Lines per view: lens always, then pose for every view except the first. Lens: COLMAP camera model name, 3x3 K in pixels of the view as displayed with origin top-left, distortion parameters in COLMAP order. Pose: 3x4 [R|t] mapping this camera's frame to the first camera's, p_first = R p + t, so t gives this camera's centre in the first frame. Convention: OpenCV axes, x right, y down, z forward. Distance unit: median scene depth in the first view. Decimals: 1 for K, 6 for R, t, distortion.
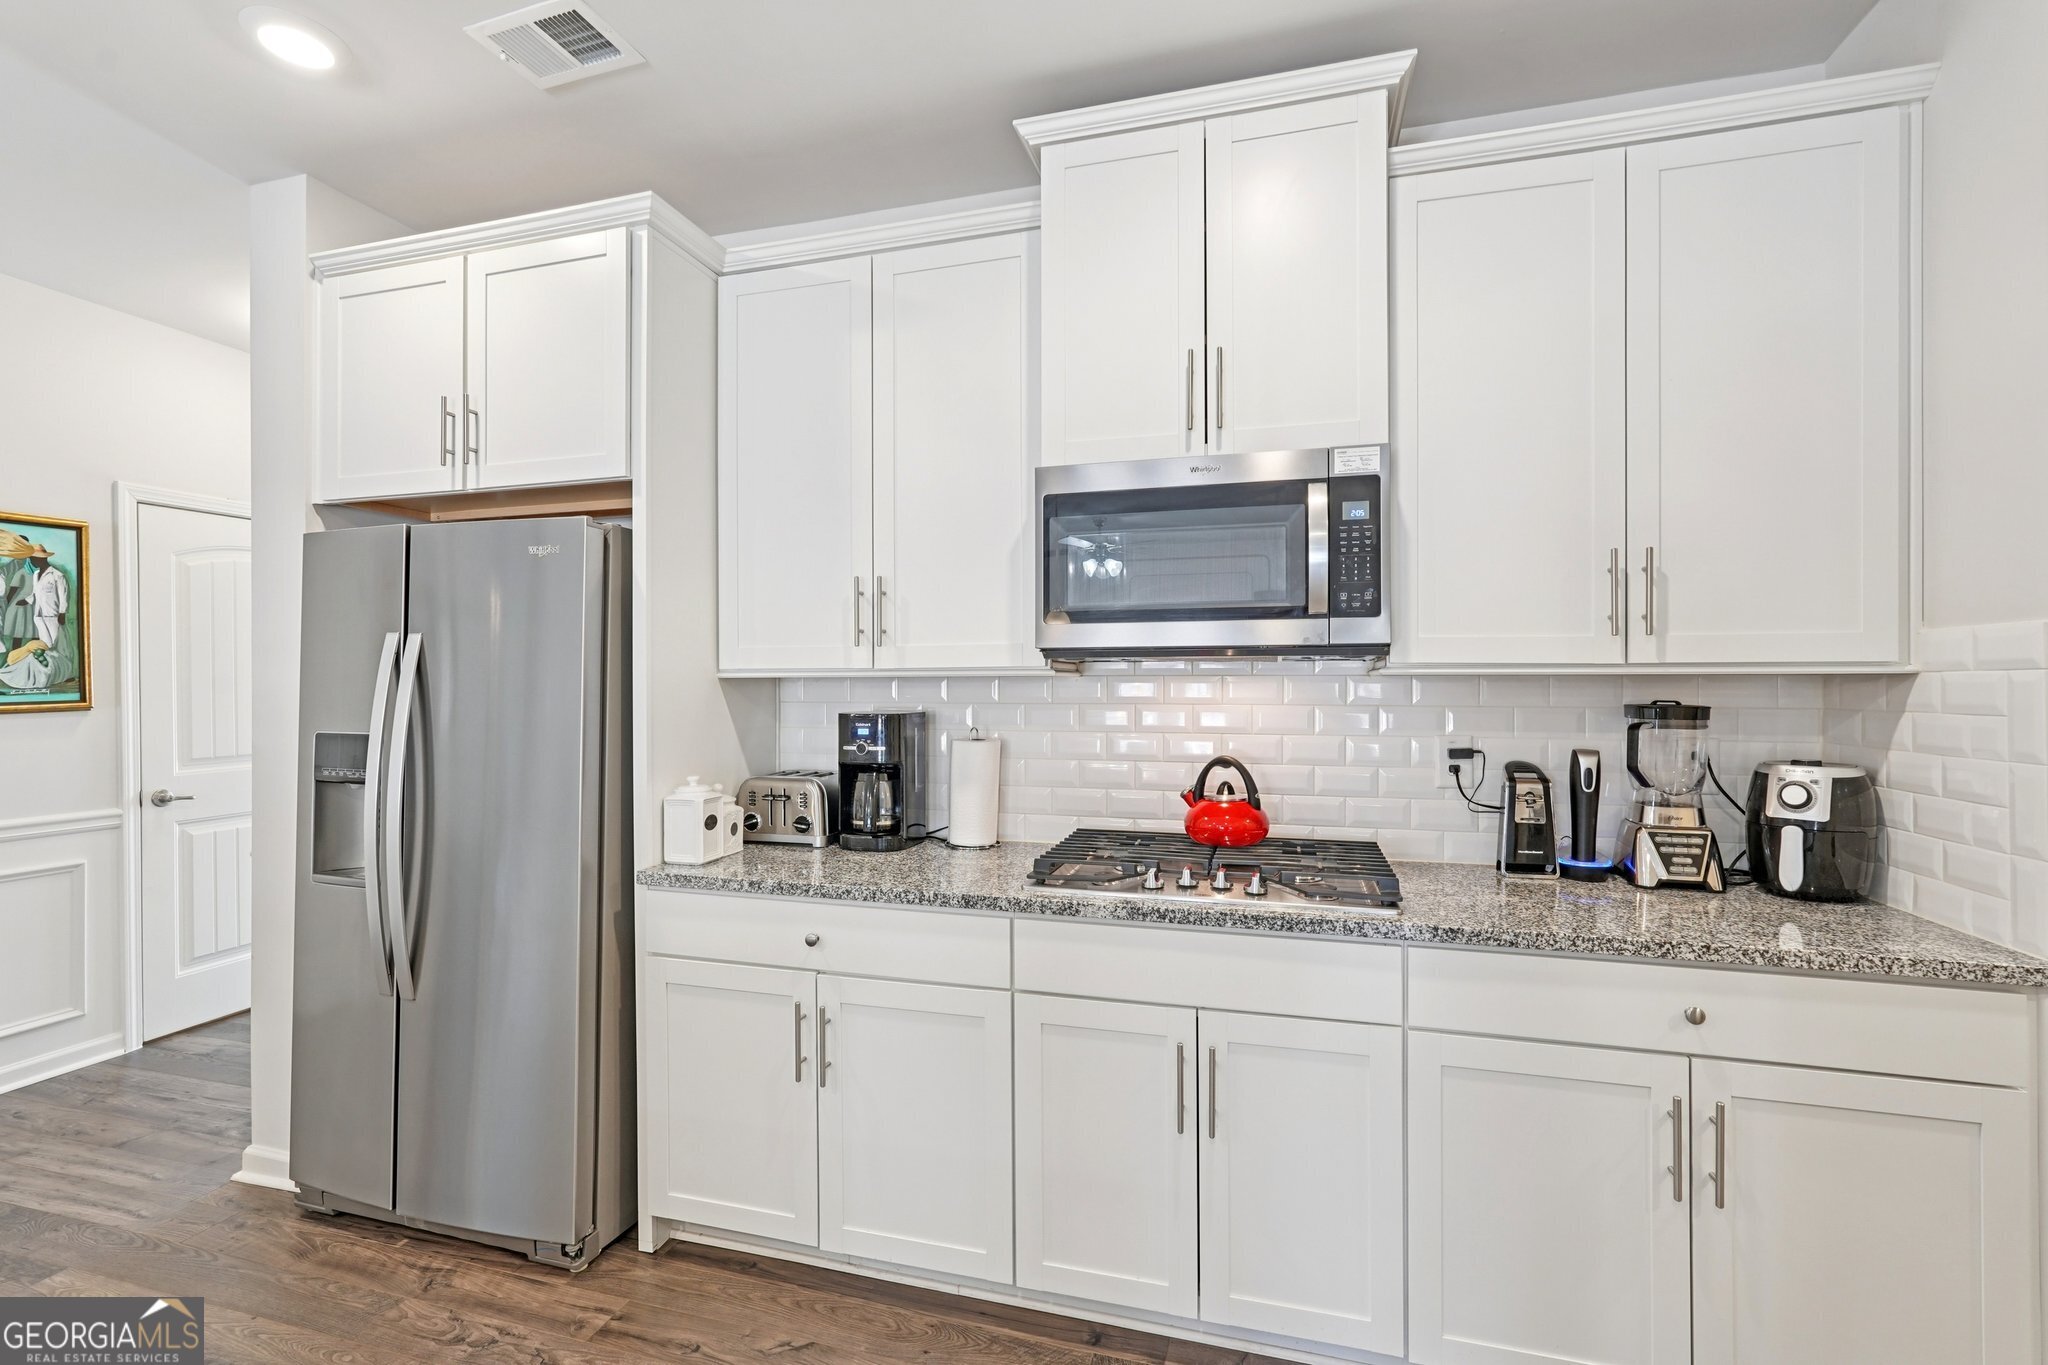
lens RADIAL K [[905.1, 0, 1024.0], [0, 905.1, 682.5], [0, 0, 1]] dist [-0.006945, 0.000142]
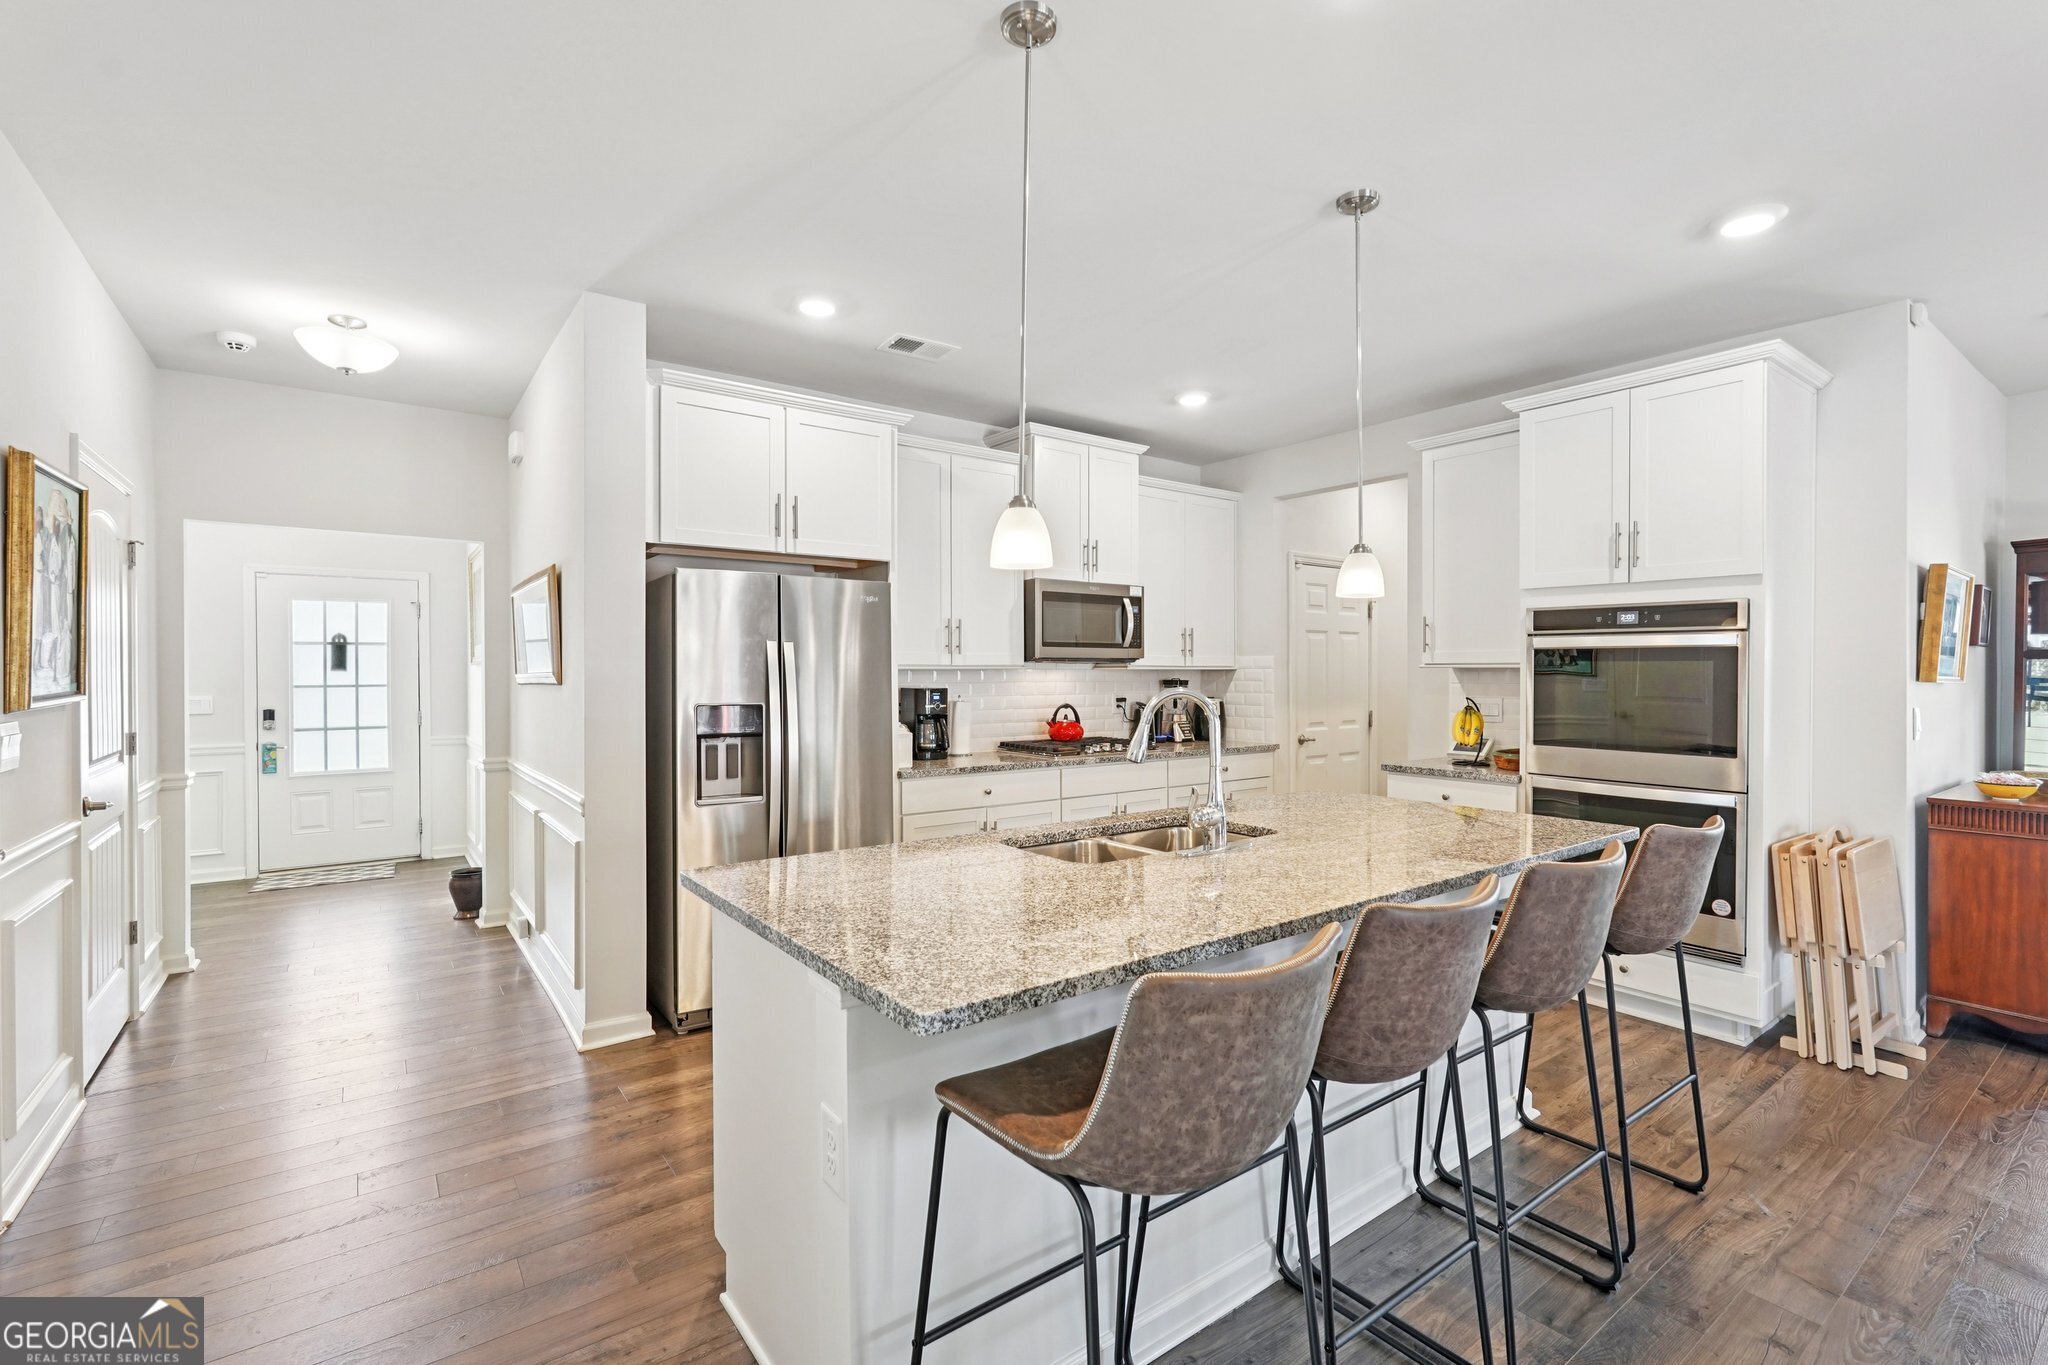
lens RADIAL K [[914.3, 0, 1023.1], [0, 914.3, 670.4], [0, 0, 1]] dist [-0.012545, 0.007979]
pose [[0.608439, 0.002057, 0.793598, -1.845288], [-0.000472, 0.999997, -0.002231, 0.001093], [-0.793600, 0.000983, 0.608439, -0.373492]]
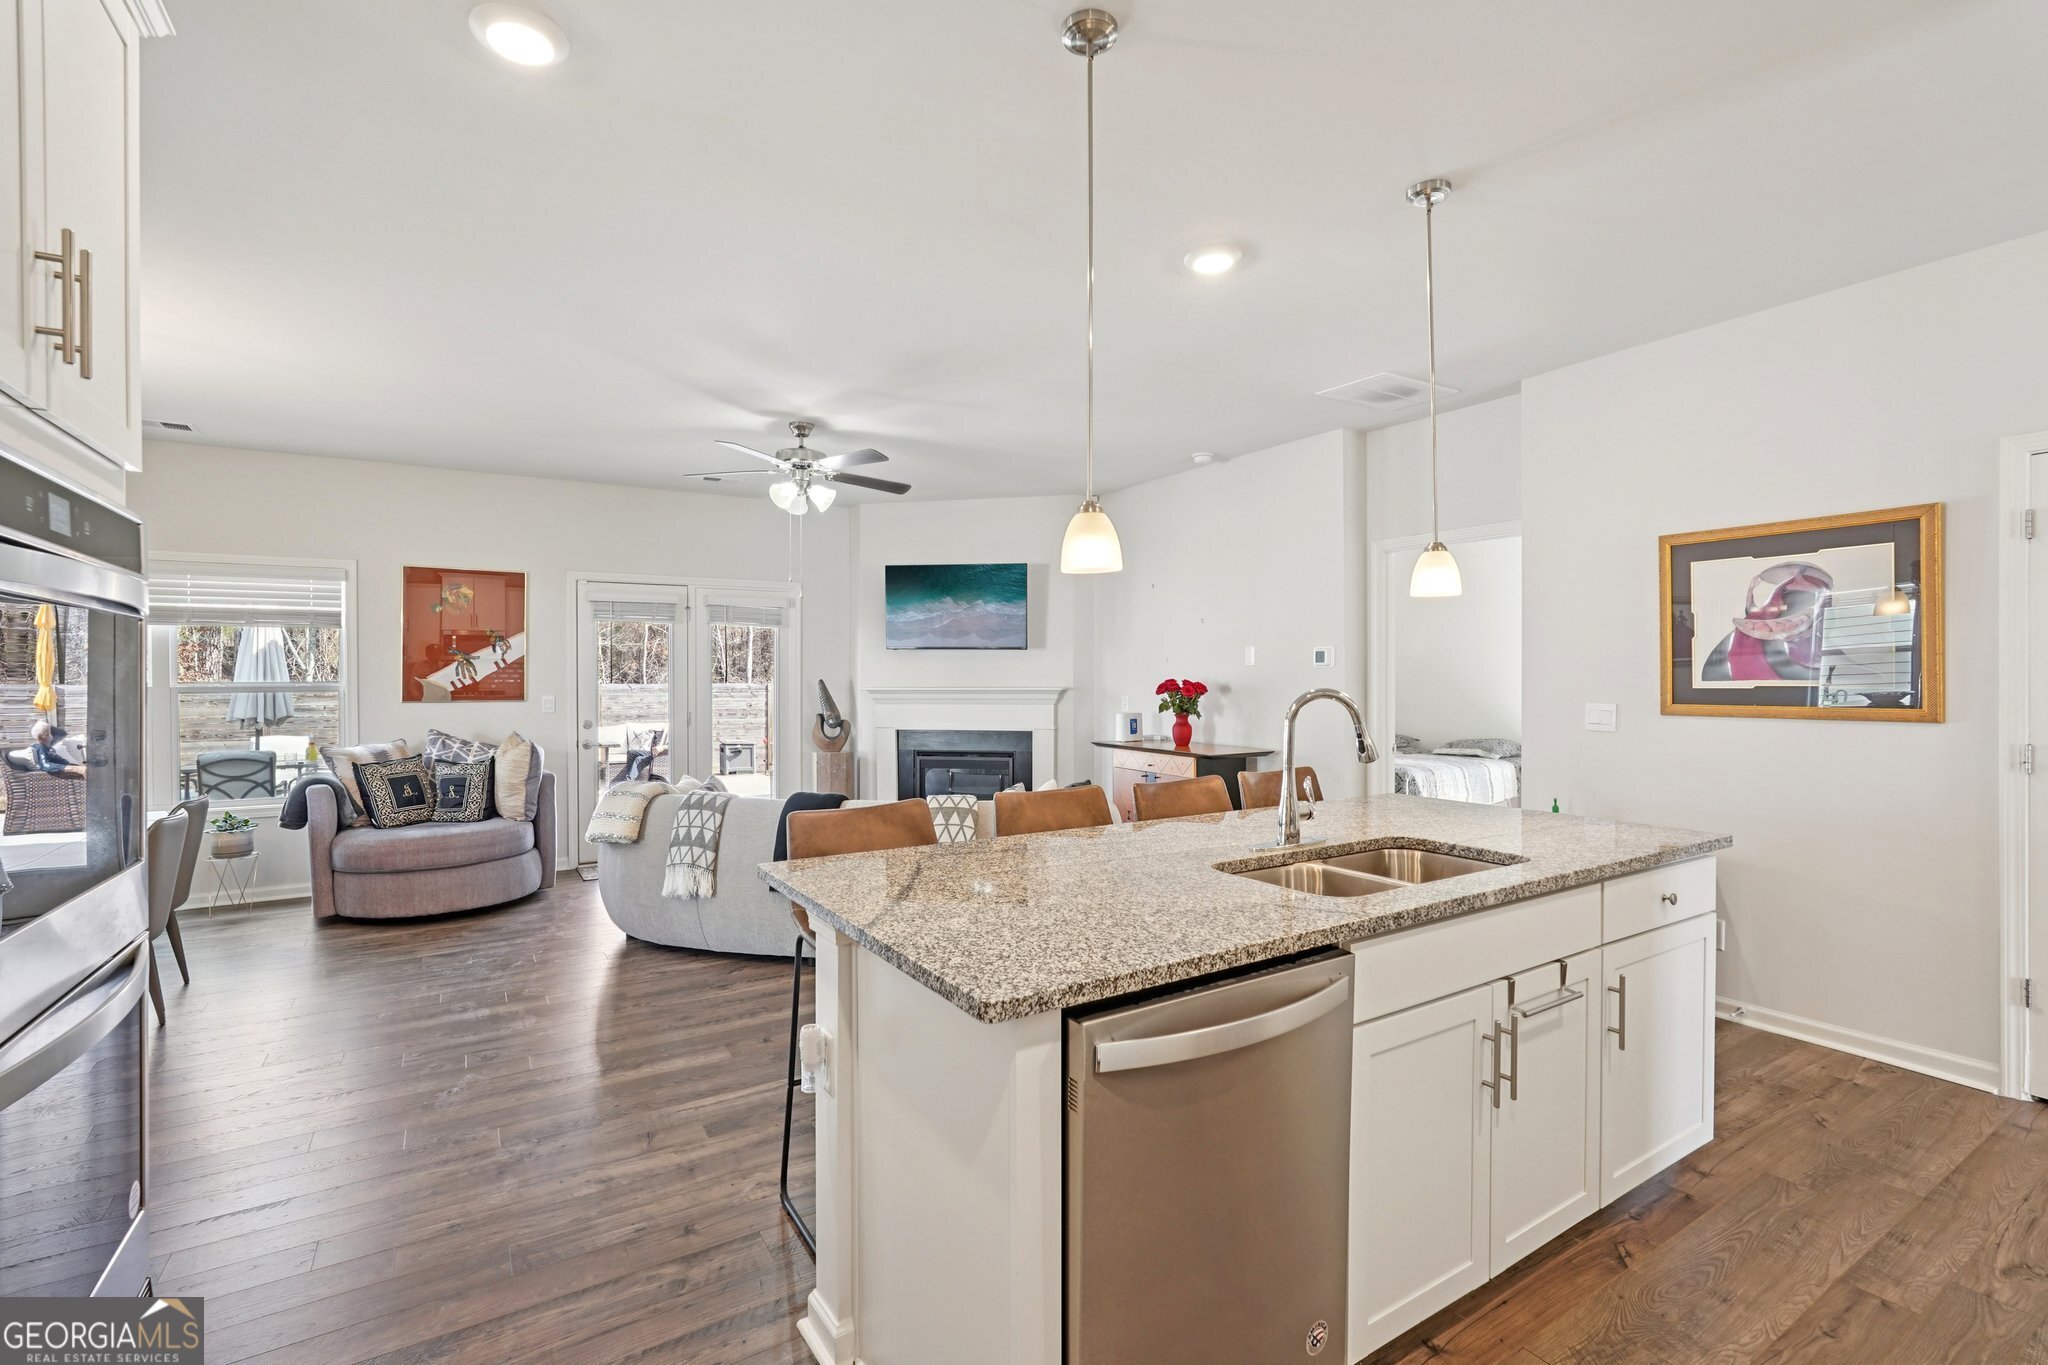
lens RADIAL K [[914.3, 0, 1023.1], [0, 914.3, 670.4], [0, 0, 1]] dist [-0.012545, 0.007979]
pose [[-0.670373, 0.001564, -0.742023, 0.221862], [0.003839, 0.999992, -0.001360, -0.000138], [0.742015, -0.003760, -0.670373, 0.623217]]
